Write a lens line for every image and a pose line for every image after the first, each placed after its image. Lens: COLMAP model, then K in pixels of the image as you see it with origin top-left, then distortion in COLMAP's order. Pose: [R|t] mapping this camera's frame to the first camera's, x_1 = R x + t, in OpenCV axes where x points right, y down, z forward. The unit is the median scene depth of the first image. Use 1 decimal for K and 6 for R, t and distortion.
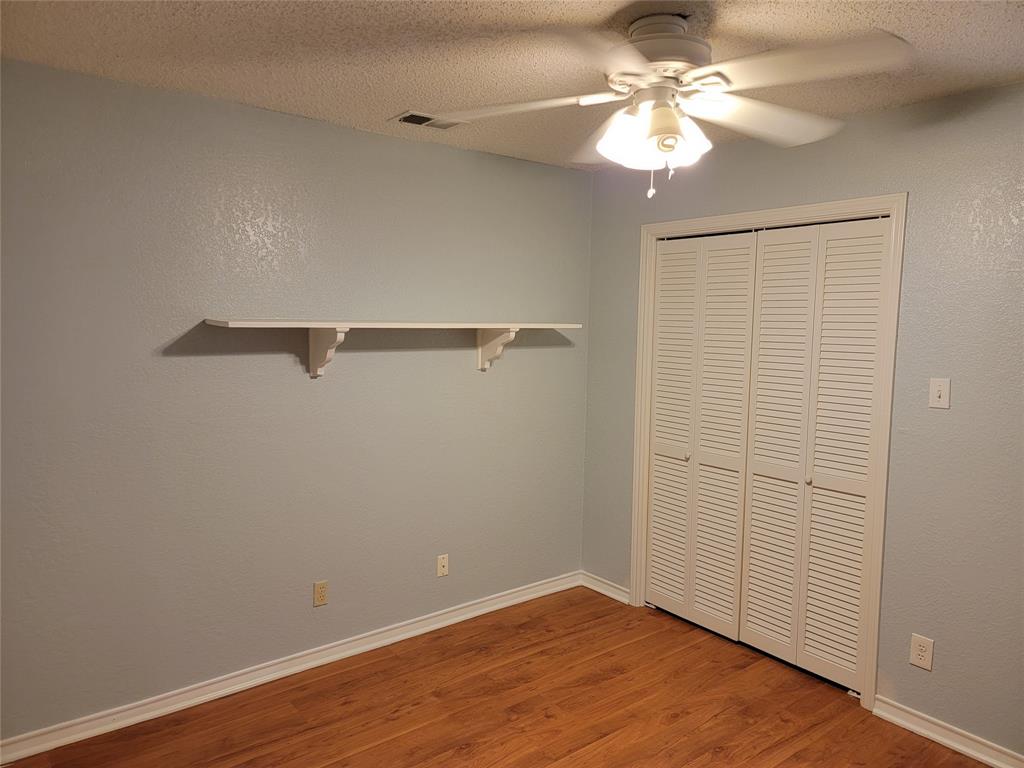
lens RADIAL K [[707.4, 0, 512.0], [0, 707.4, 384.0], [0, 0, 1]] dist [0.028001, -0.004527]
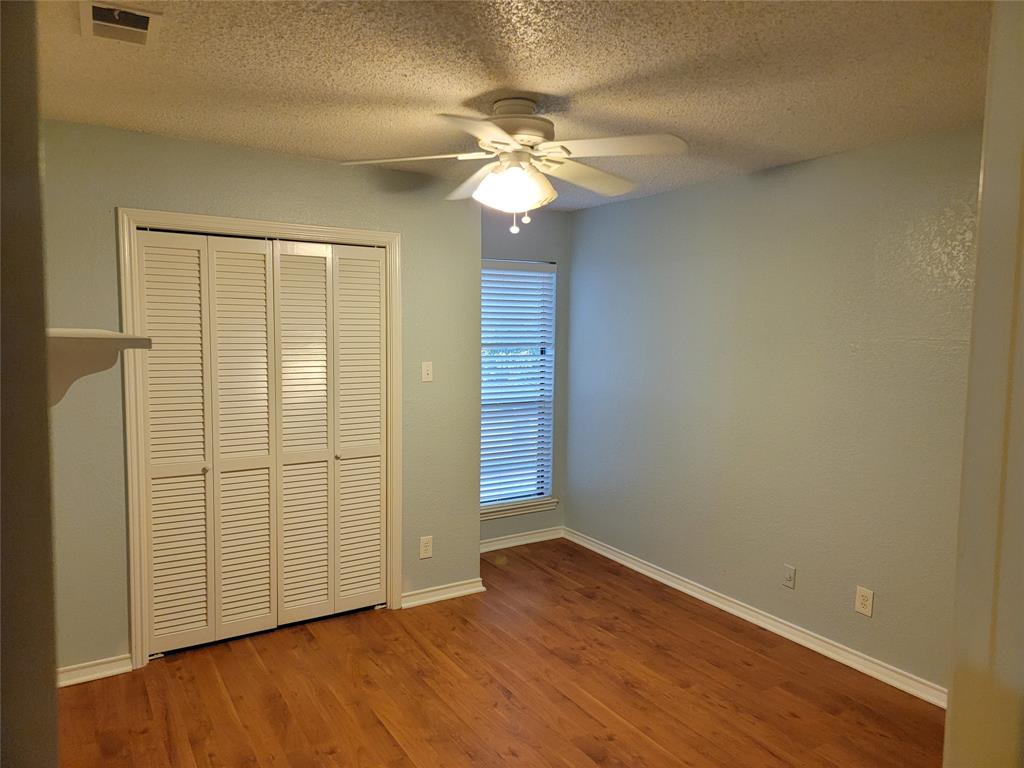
lens RADIAL K [[707.4, 0, 512.0], [0, 707.4, 384.0], [0, 0, 1]] dist [0.028001, -0.004527]
pose [[0.095508, -0.097158, 0.990676, -0.728634], [0.086700, 0.992255, 0.088954, -0.066579], [-0.991646, 0.077395, 0.103192, 0.570933]]
